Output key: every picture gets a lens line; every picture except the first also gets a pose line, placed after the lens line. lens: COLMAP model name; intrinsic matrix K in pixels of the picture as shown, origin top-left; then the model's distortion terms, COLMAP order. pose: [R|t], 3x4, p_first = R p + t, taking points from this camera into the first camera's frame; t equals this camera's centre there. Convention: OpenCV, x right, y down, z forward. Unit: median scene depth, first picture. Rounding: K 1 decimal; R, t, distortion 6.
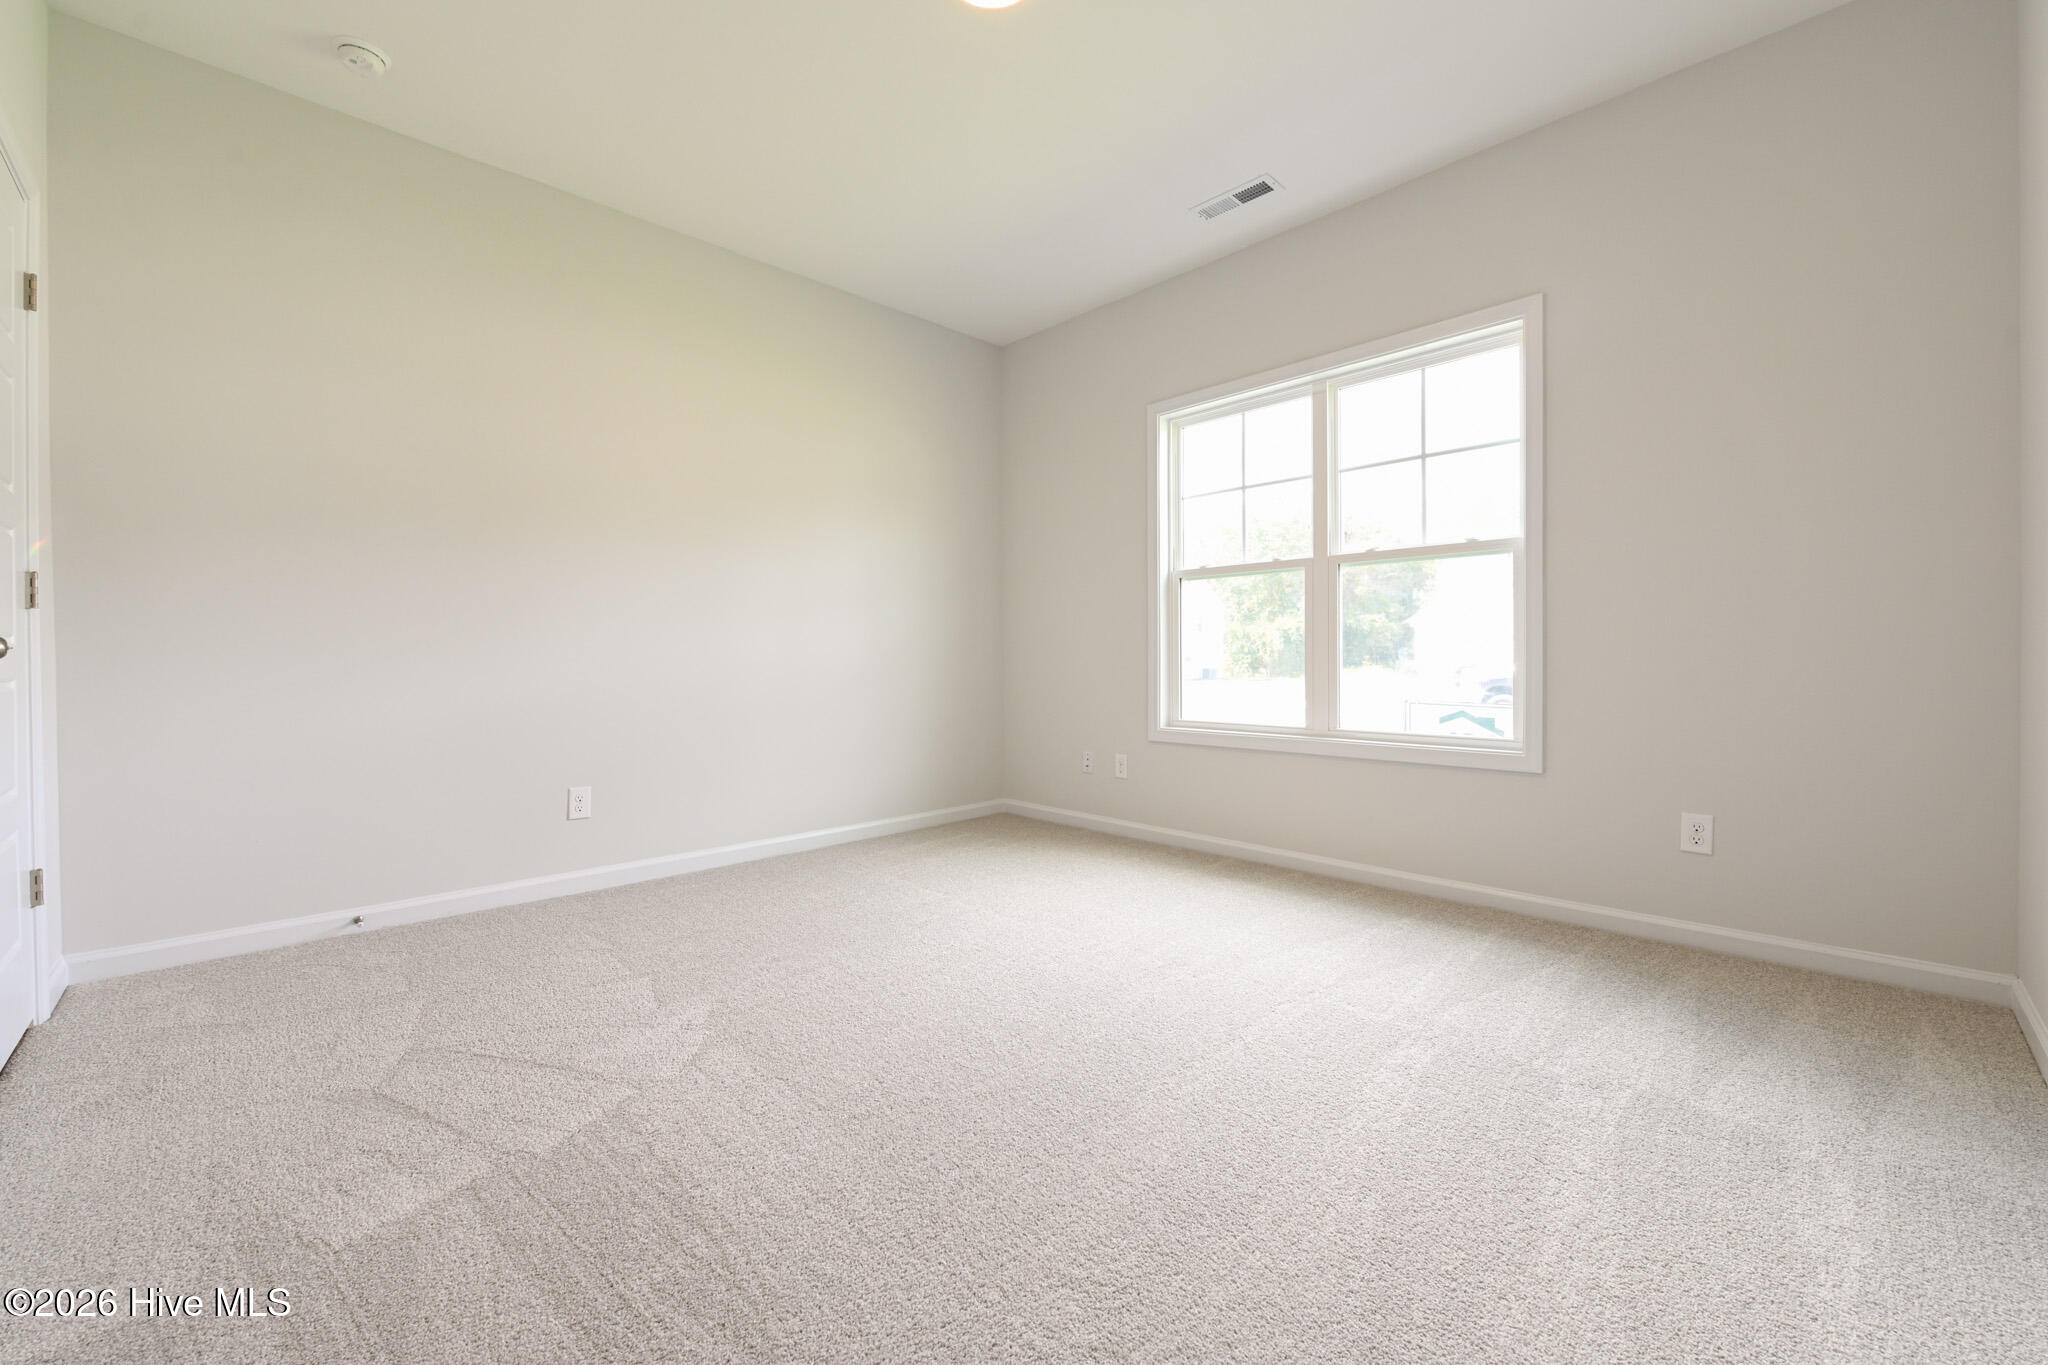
lens RADIAL K [[808.5, 0, 1023.7], [0, 808.5, 669.3], [0, 0, 1]] dist [-0.005171, -0.000001]
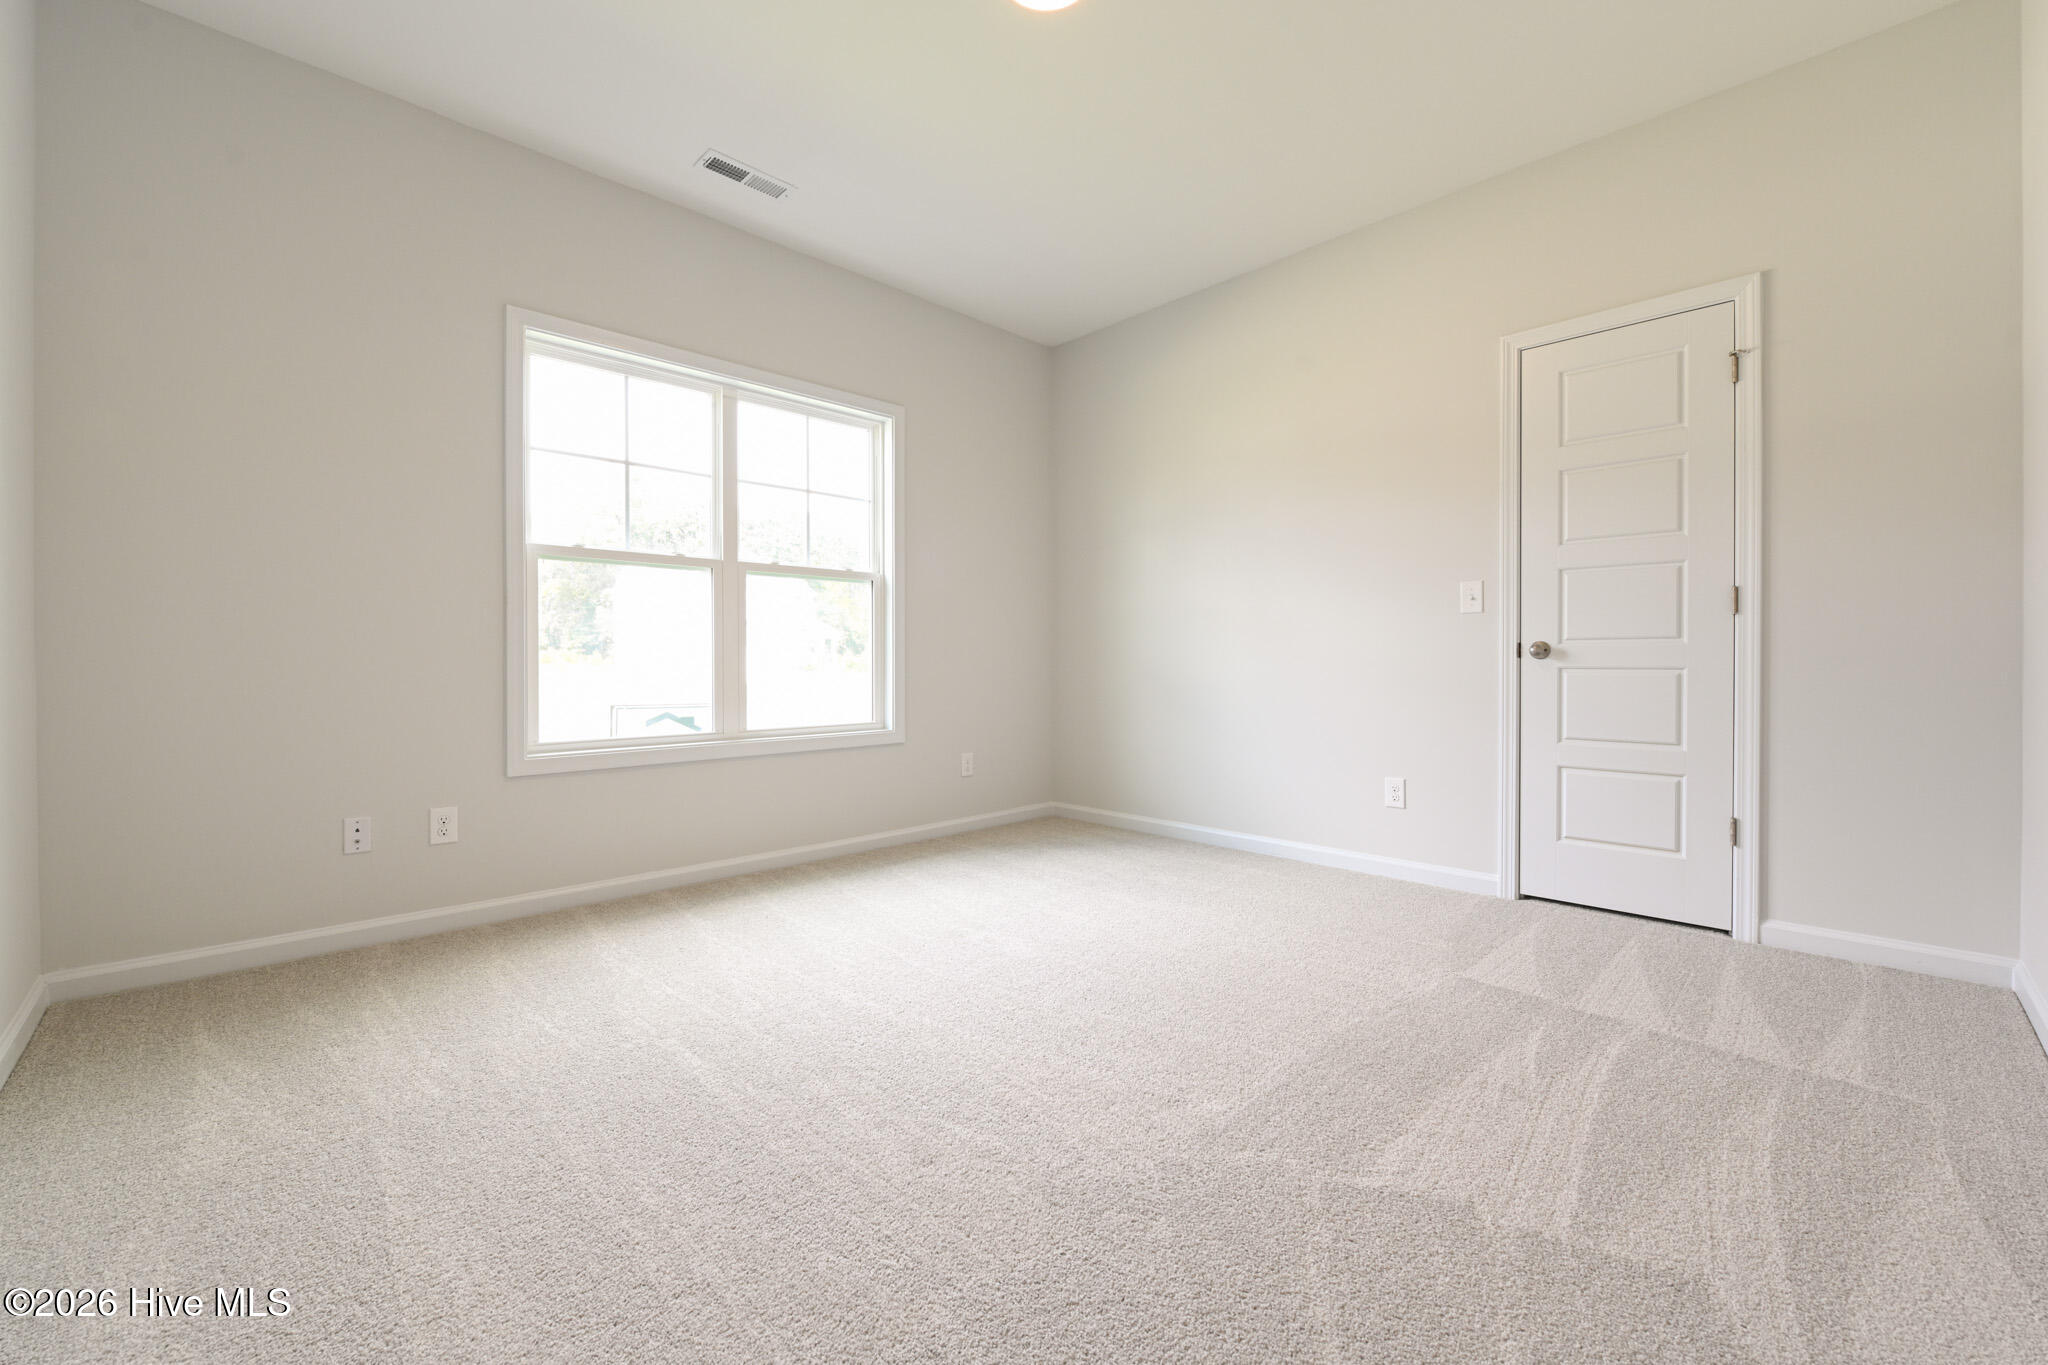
lens RADIAL K [[808.5, 0, 1023.7], [0, 808.5, 669.3], [0, 0, 1]] dist [-0.005171, -0.000001]
pose [[0.011880, -0.004166, 0.999921, -0.619995], [0.016836, 0.999850, 0.003966, -0.001921], [-0.999788, 0.016787, 0.011948, 0.610512]]
